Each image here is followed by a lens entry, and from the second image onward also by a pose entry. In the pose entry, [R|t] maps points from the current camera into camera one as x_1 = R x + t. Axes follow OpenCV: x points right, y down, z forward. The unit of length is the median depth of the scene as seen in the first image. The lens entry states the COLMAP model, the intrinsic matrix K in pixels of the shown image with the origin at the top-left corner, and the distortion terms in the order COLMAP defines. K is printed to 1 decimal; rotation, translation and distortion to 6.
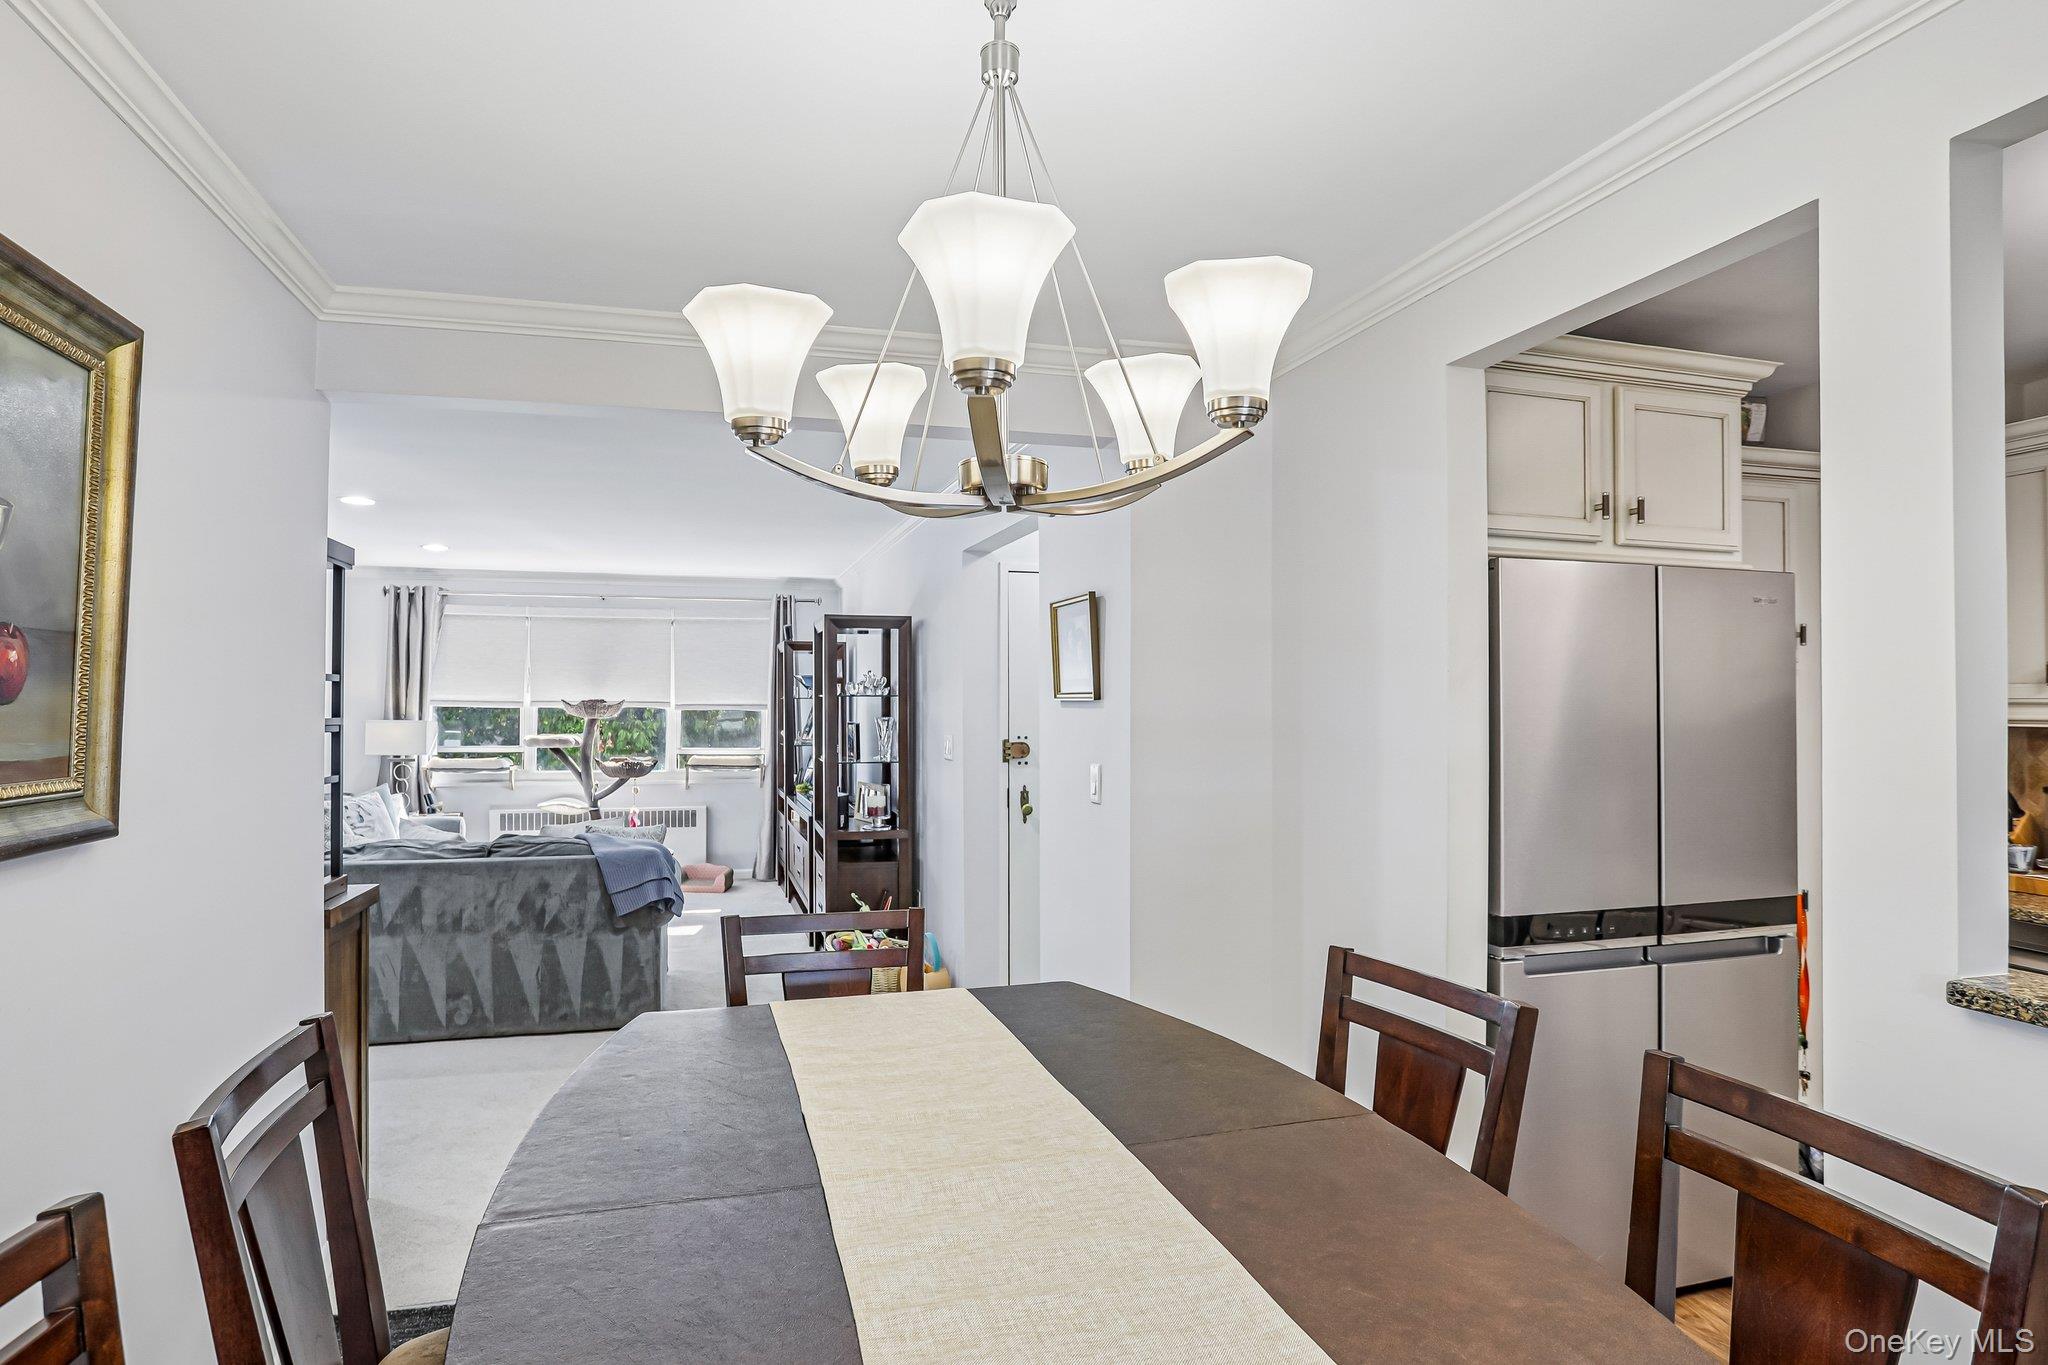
lens RADIAL K [[1081.7, 0, 974.1], [0, 1081.7, 689.7], [0, 0, 1]] dist [-0.055587, 0.029716]
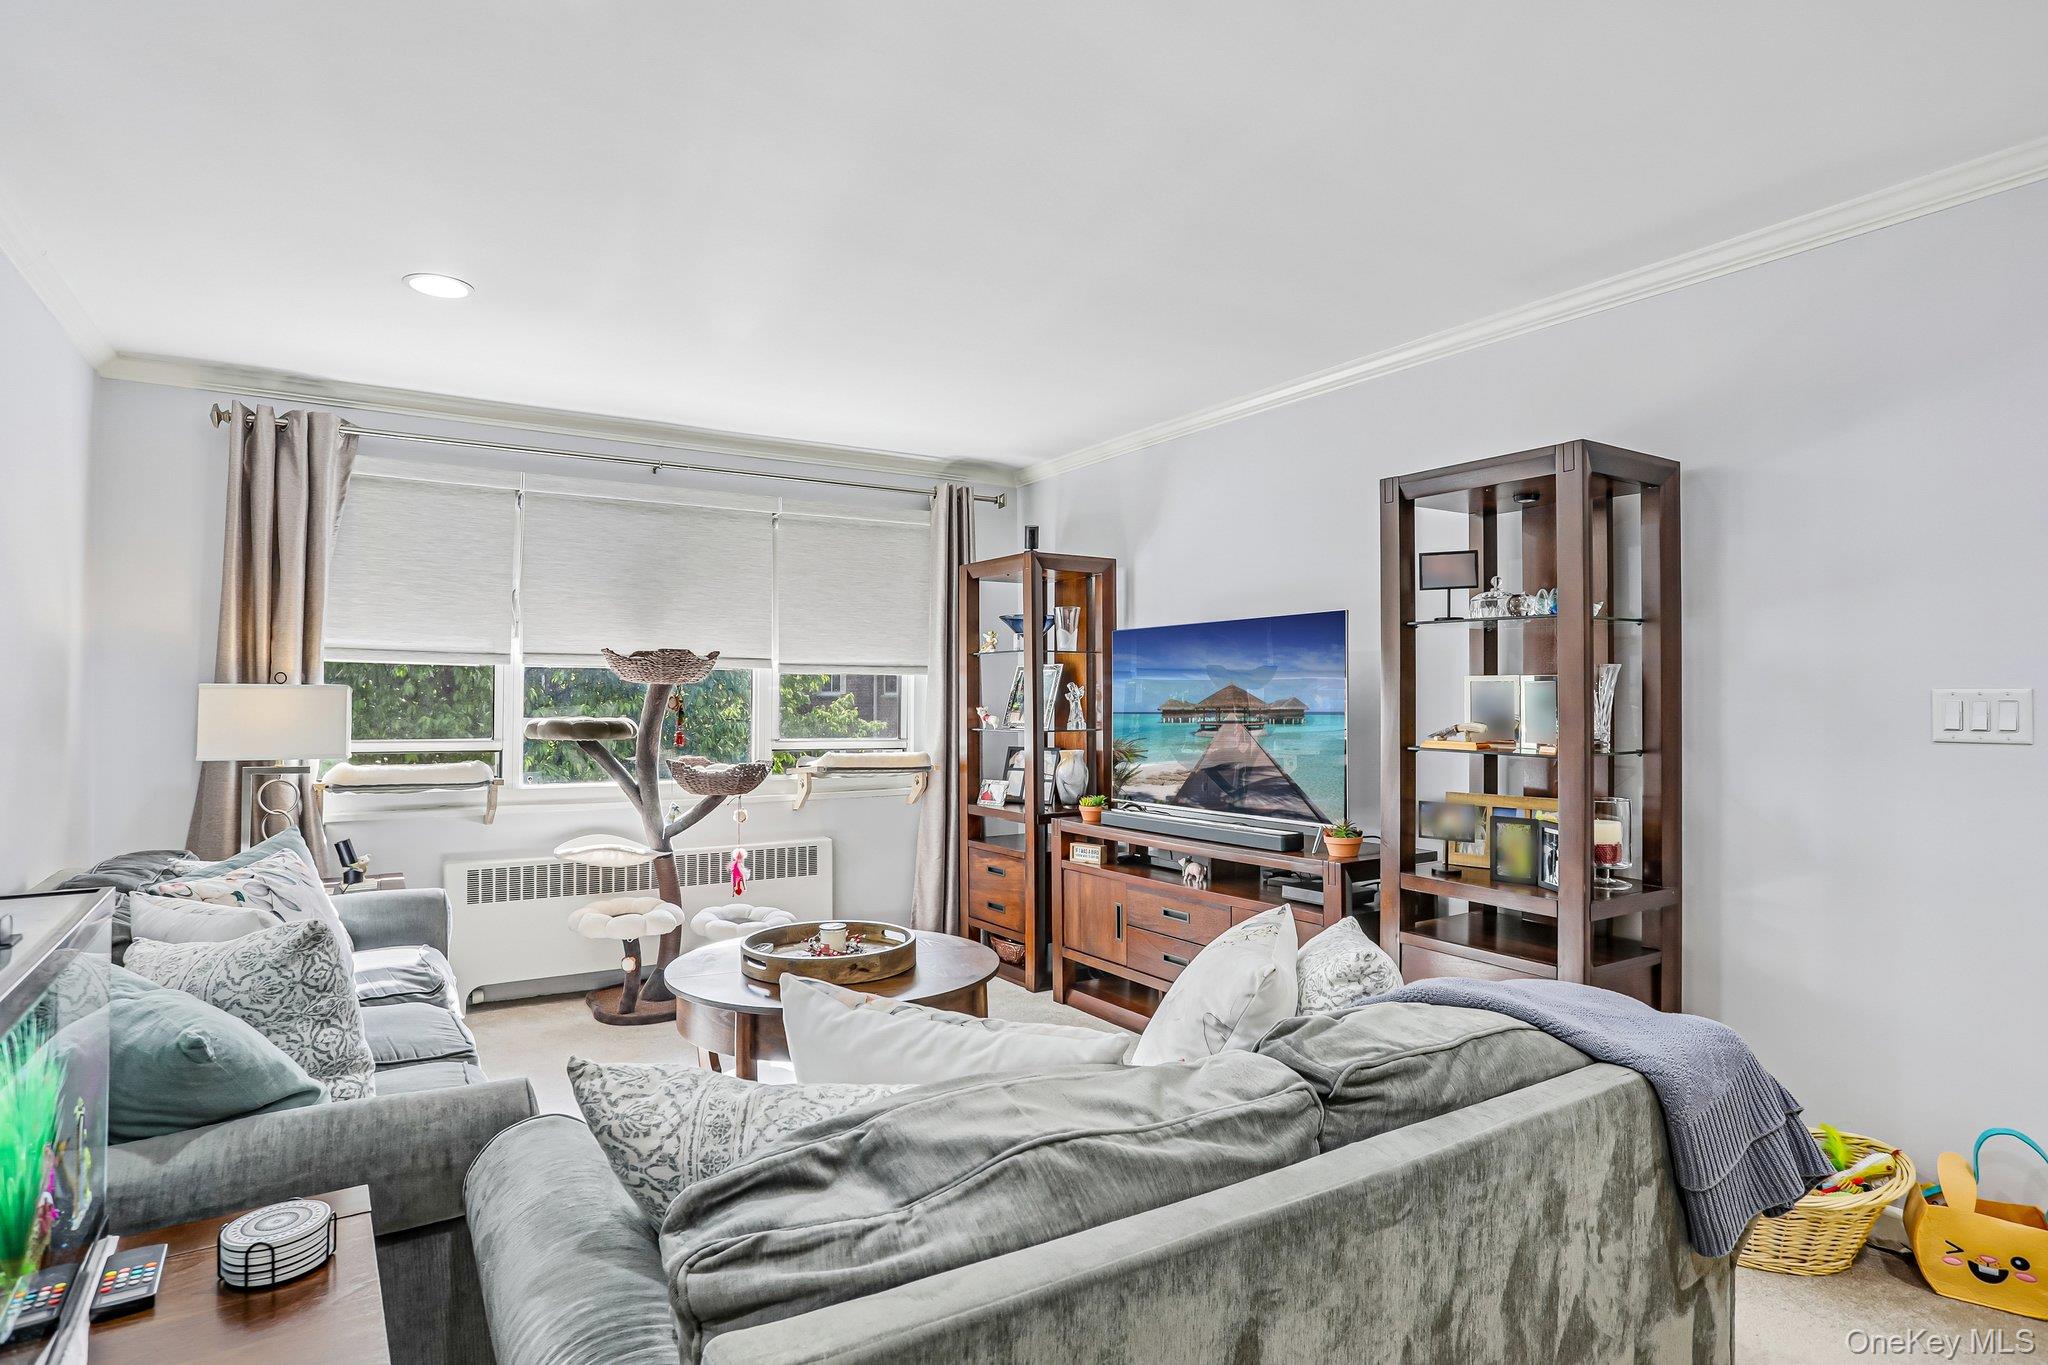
lens RADIAL K [[1081.7, 0, 1008.5], [0, 1081.7, 677.6], [0, 0, 1]] dist [-0.055587, 0.029716]
pose [[0.953723, 0.005839, 0.300631, -0.362813], [-0.004233, 0.999973, -0.005991, 0.026462], [-0.300658, 0.004441, 0.953722, 0.450945]]
